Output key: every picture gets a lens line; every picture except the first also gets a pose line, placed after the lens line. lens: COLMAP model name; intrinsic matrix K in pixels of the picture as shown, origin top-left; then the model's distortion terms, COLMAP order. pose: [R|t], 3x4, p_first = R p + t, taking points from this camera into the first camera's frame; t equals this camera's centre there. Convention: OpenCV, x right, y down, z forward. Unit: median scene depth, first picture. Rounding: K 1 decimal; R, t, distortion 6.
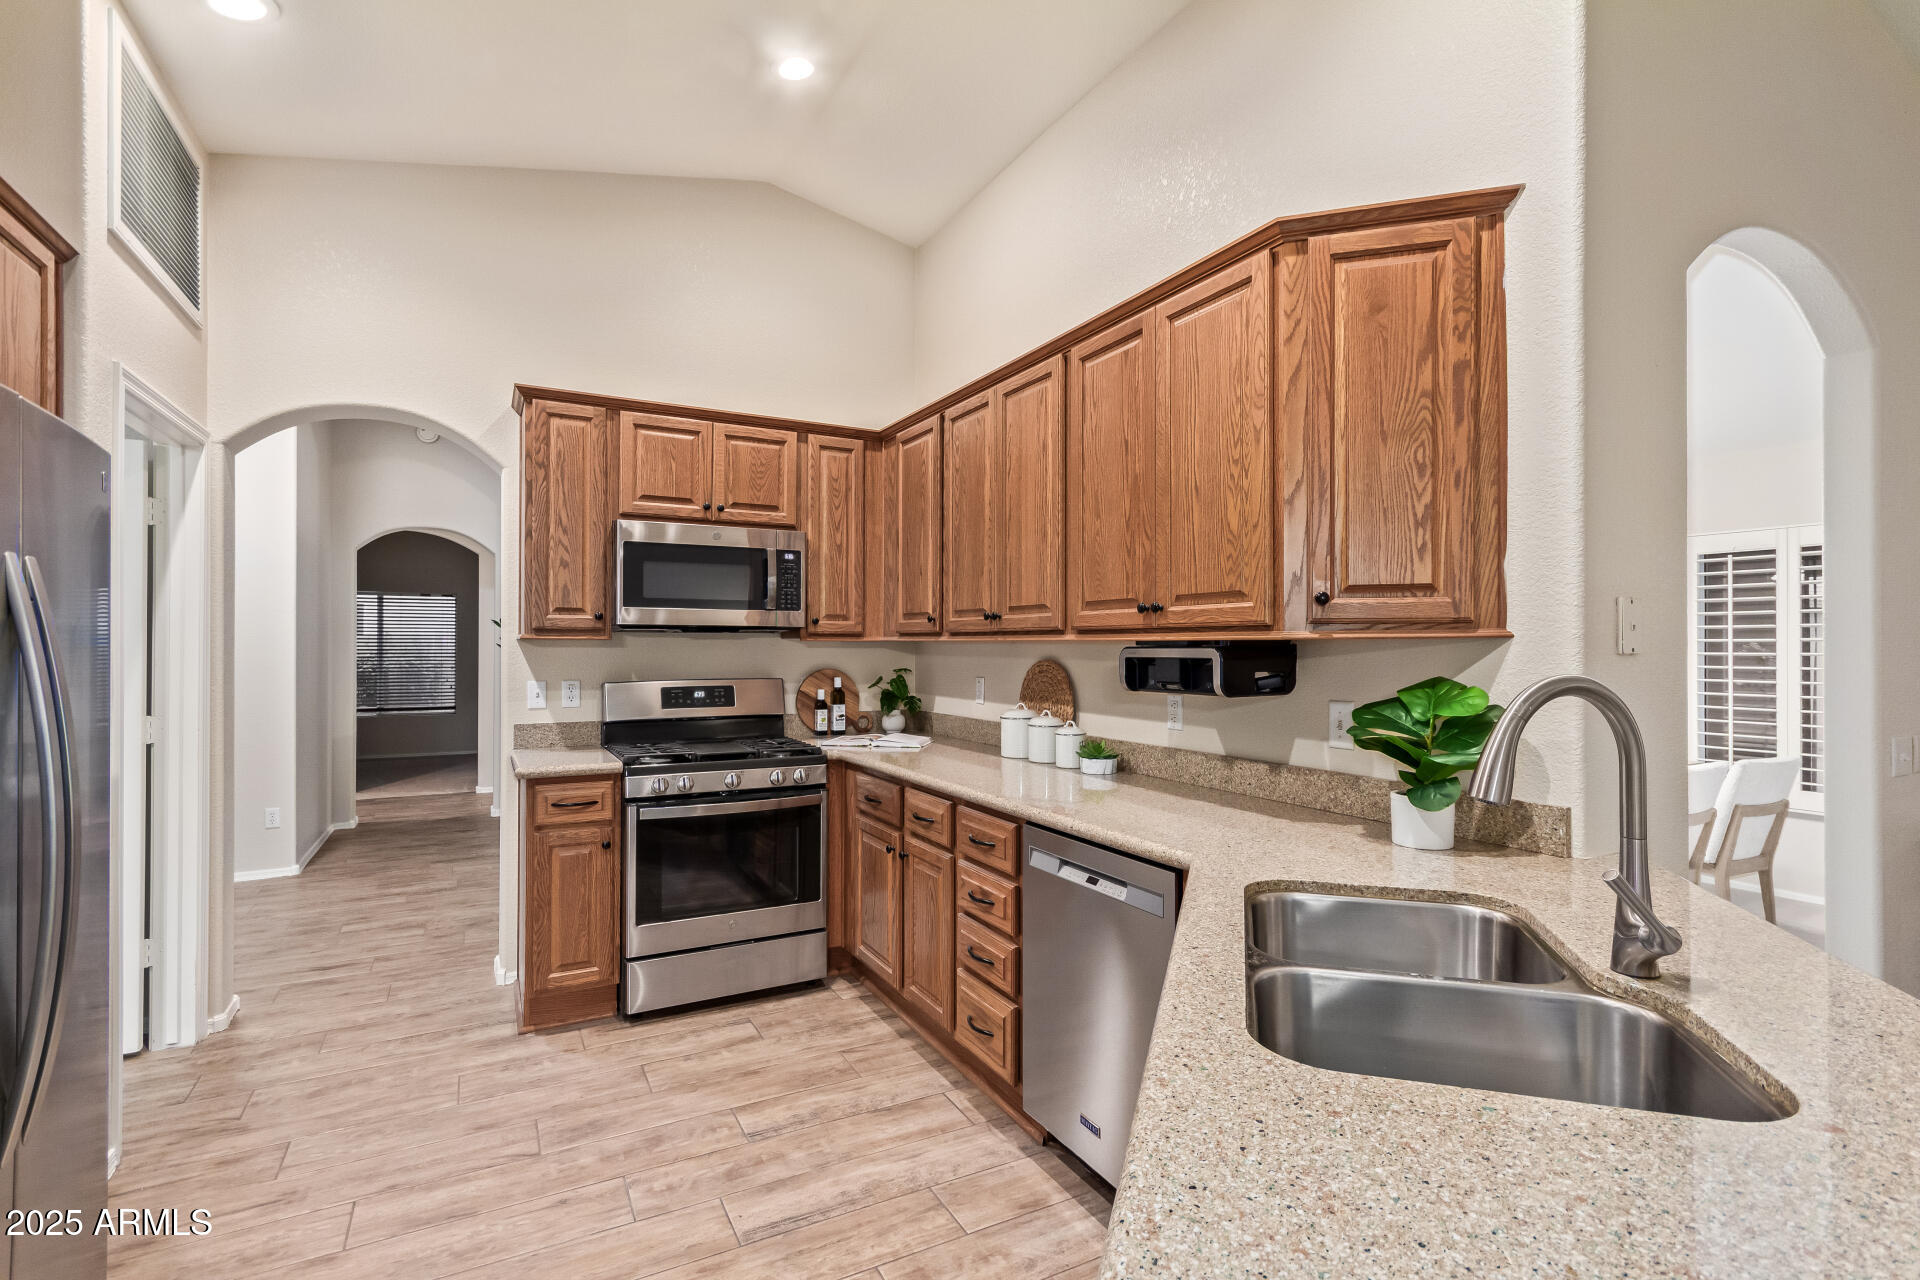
lens RADIAL K [[897.1, 0, 932.1], [0, 897.1, 645.0], [0, 0, 1]] dist [0.001336, 0.000978]
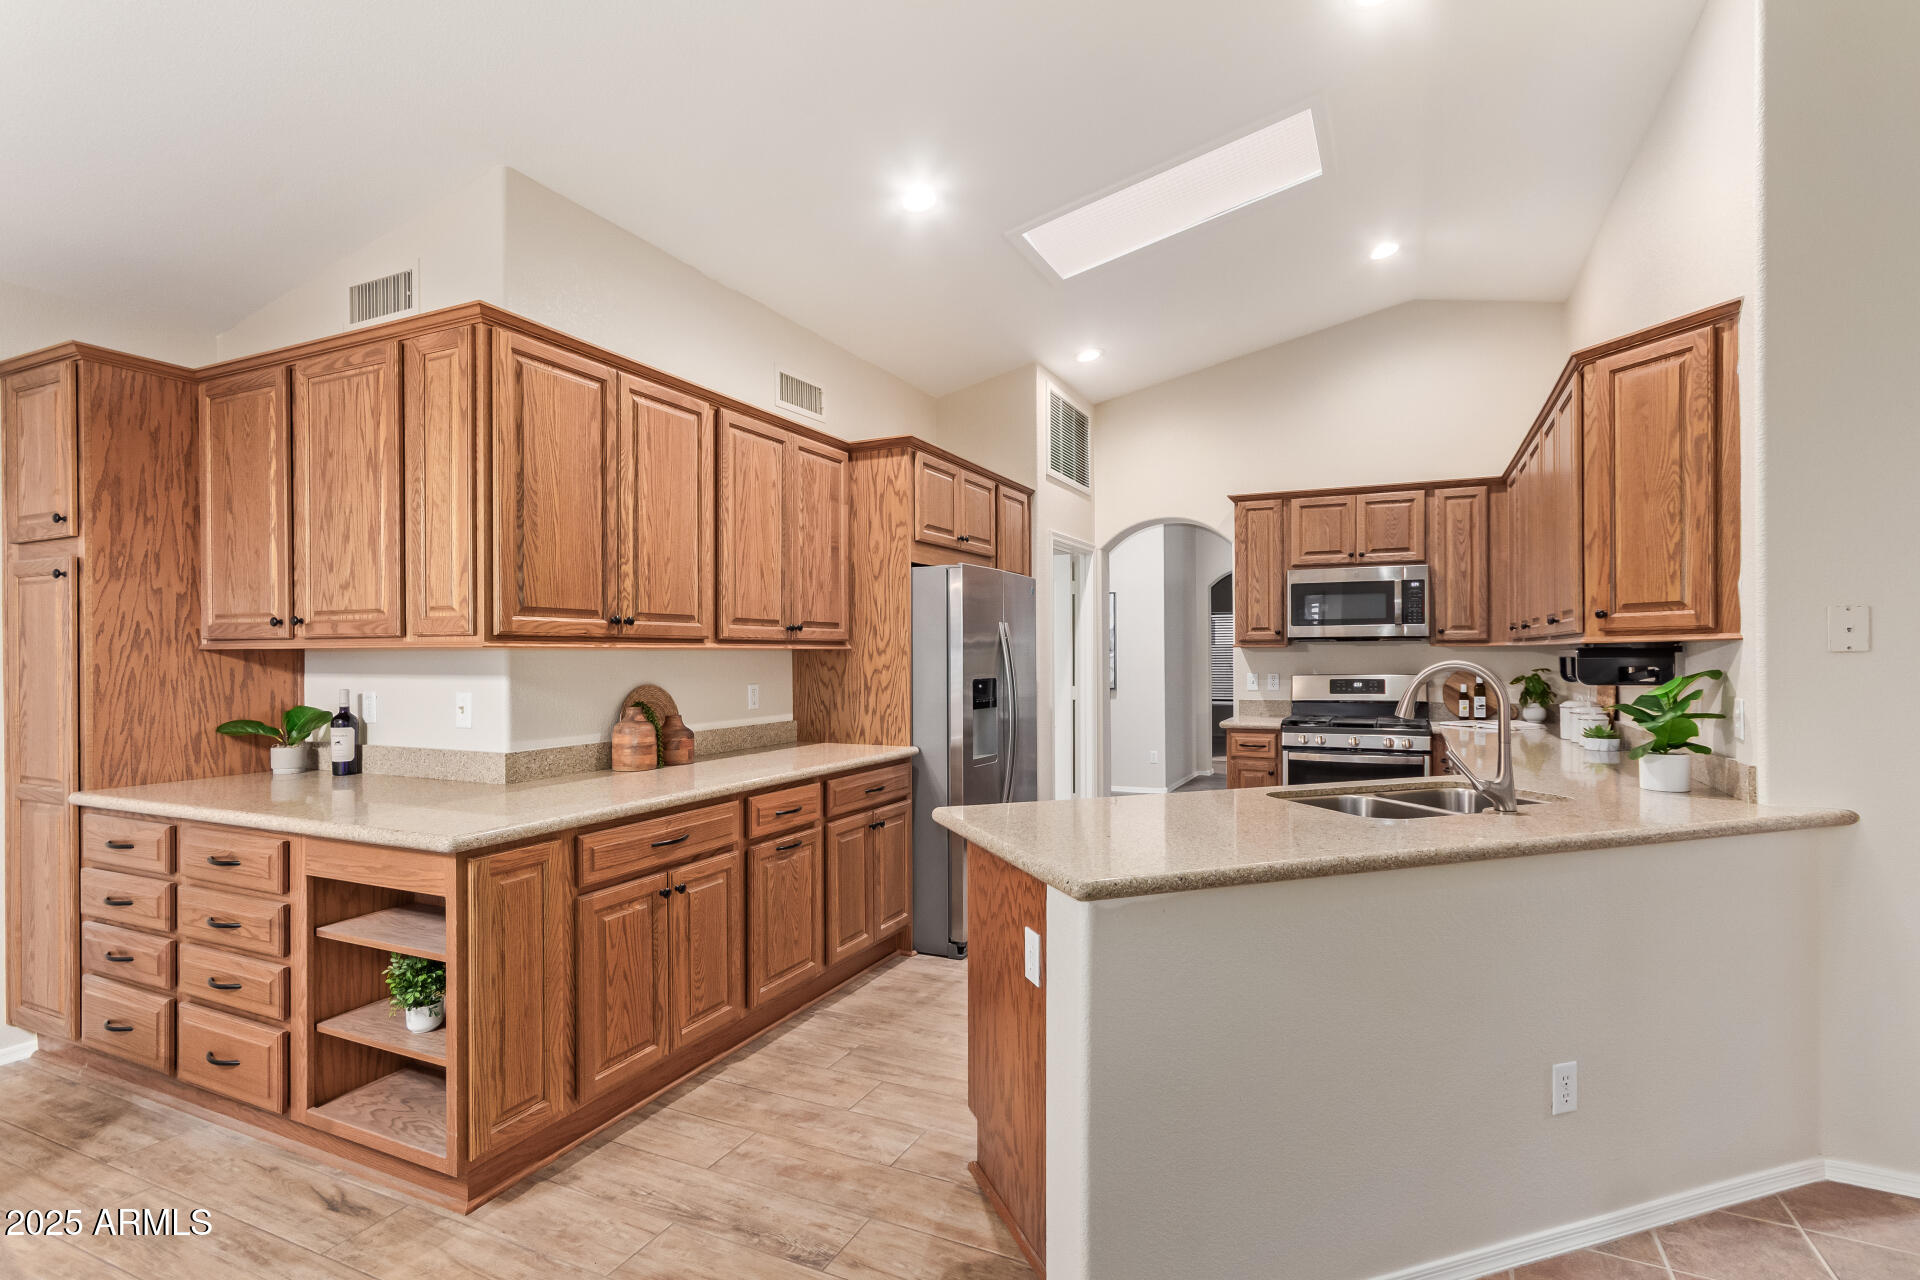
lens RADIAL K [[897.1, 0, 960.5], [0, 897.1, 655.9], [0, 0, 1]] dist [0.001336, 0.000978]
pose [[0.594789, -0.002735, -0.803877, 0.566093], [0.006462, 0.999978, 0.001379, 0.003697], [0.803856, -0.006015, 0.594794, -0.390481]]
